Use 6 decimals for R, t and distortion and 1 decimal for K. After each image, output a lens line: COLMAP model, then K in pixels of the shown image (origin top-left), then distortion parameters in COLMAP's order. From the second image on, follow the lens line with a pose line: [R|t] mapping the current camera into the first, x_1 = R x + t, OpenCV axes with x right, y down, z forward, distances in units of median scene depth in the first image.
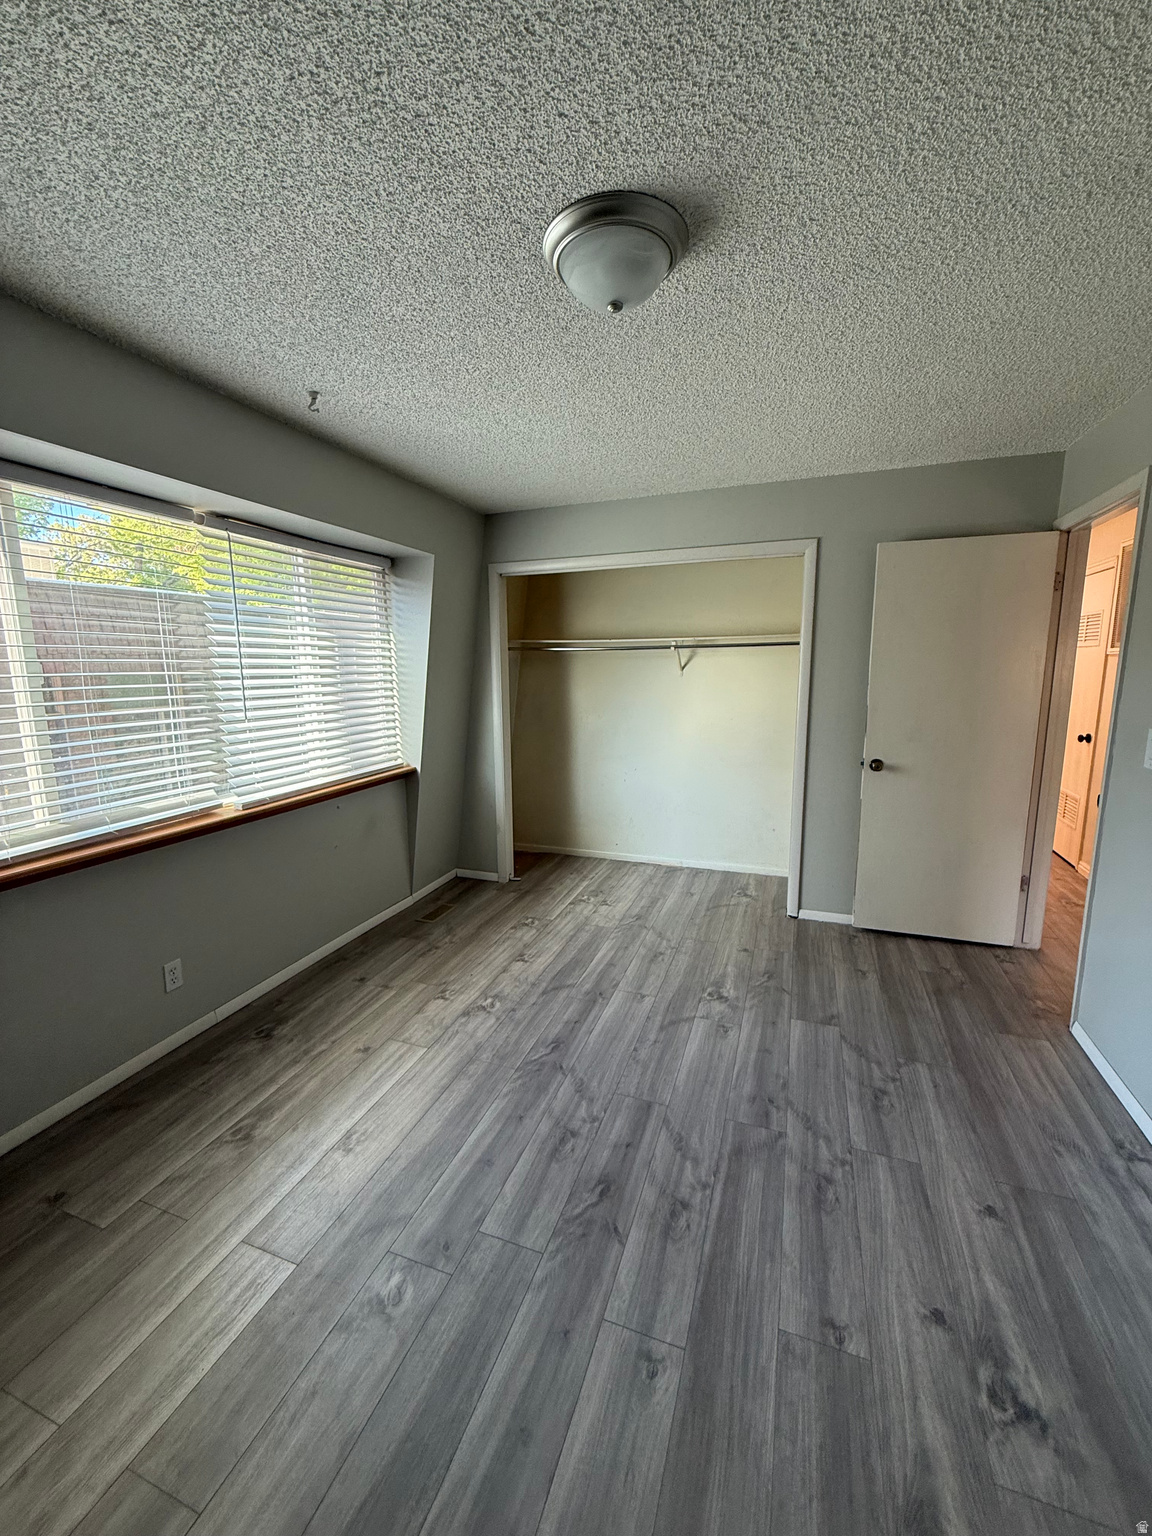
lens RADIAL K [[611.4, 0, 576.8], [0, 611.4, 763.8], [0, 0, 1]] dist [-0.001146, 0.000396]
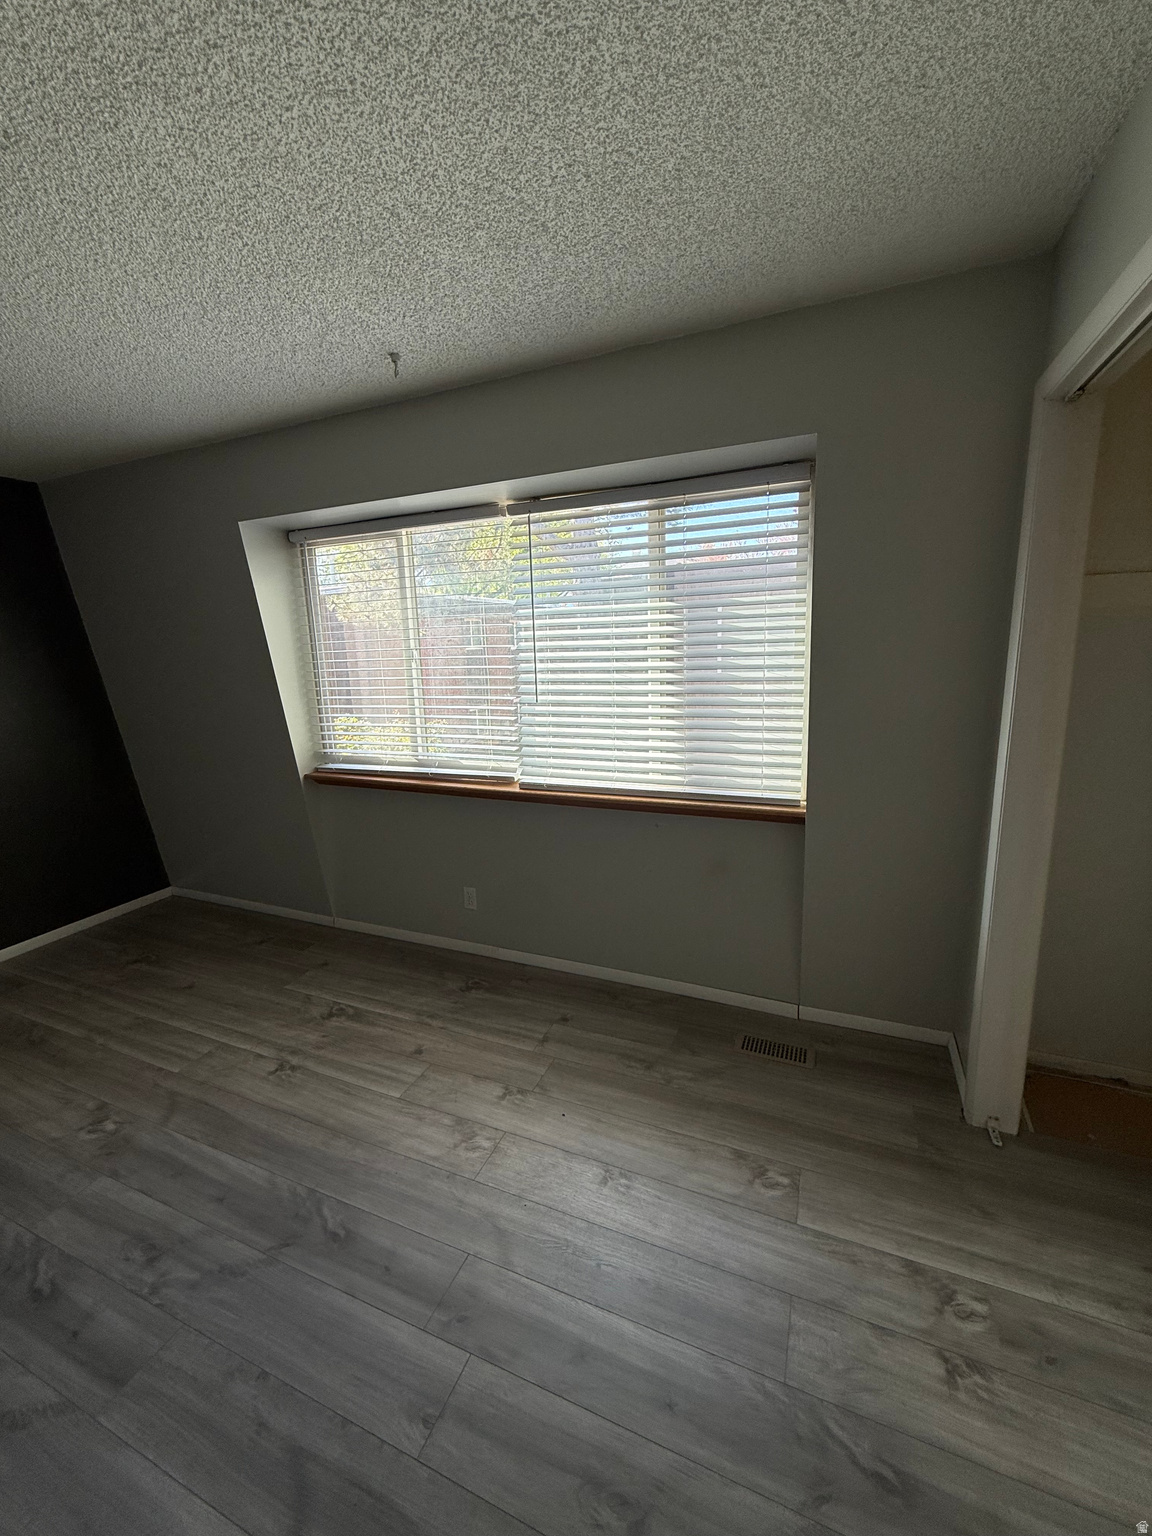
lens RADIAL K [[611.4, 0, 574.6], [0, 611.4, 762.6], [0, 0, 1]] dist [-0.001146, 0.000396]
pose [[-0.049352, 0.200053, -0.978541, 0.512656], [-0.127638, 0.970439, 0.204833, -0.213798], [0.990592, 0.135008, -0.022359, 1.230032]]
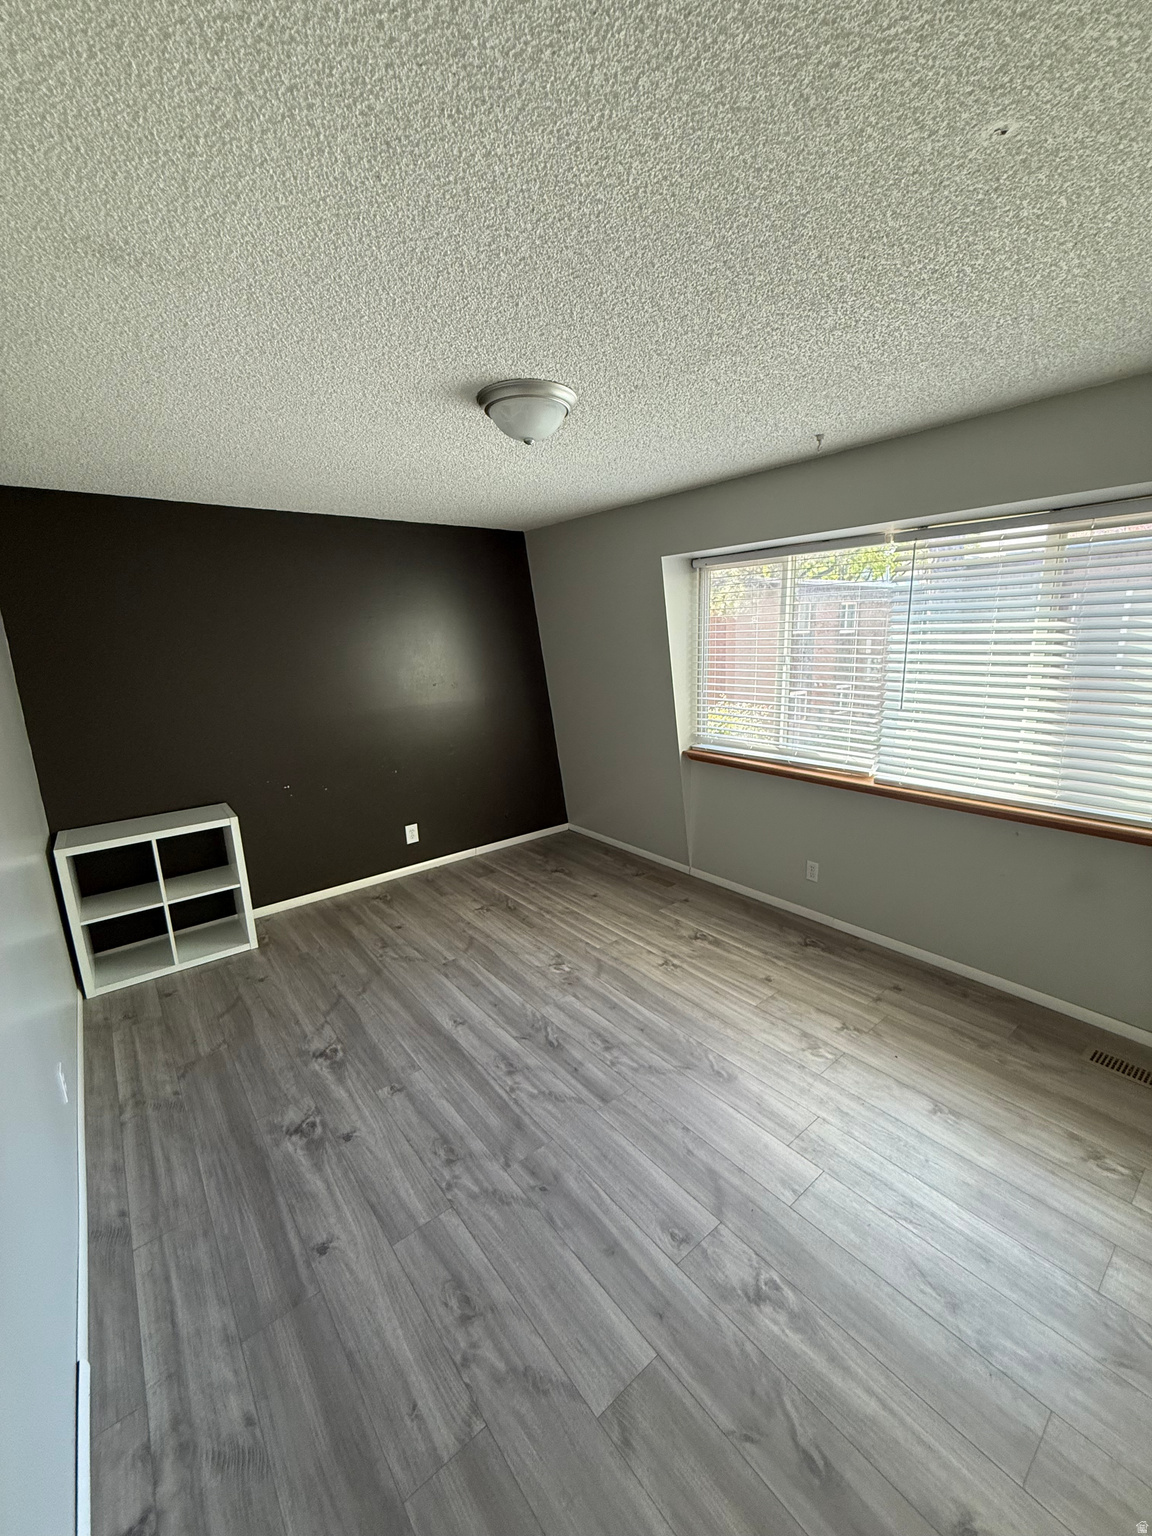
lens RADIAL K [[611.4, 0, 575.4], [0, 611.4, 762.1], [0, 0, 1]] dist [-0.001146, 0.000396]
pose [[-0.515054, 0.201683, -0.833093, 0.813761], [-0.104646, 0.949859, 0.294647, -0.279389], [0.850746, 0.238939, -0.468123, 1.165868]]
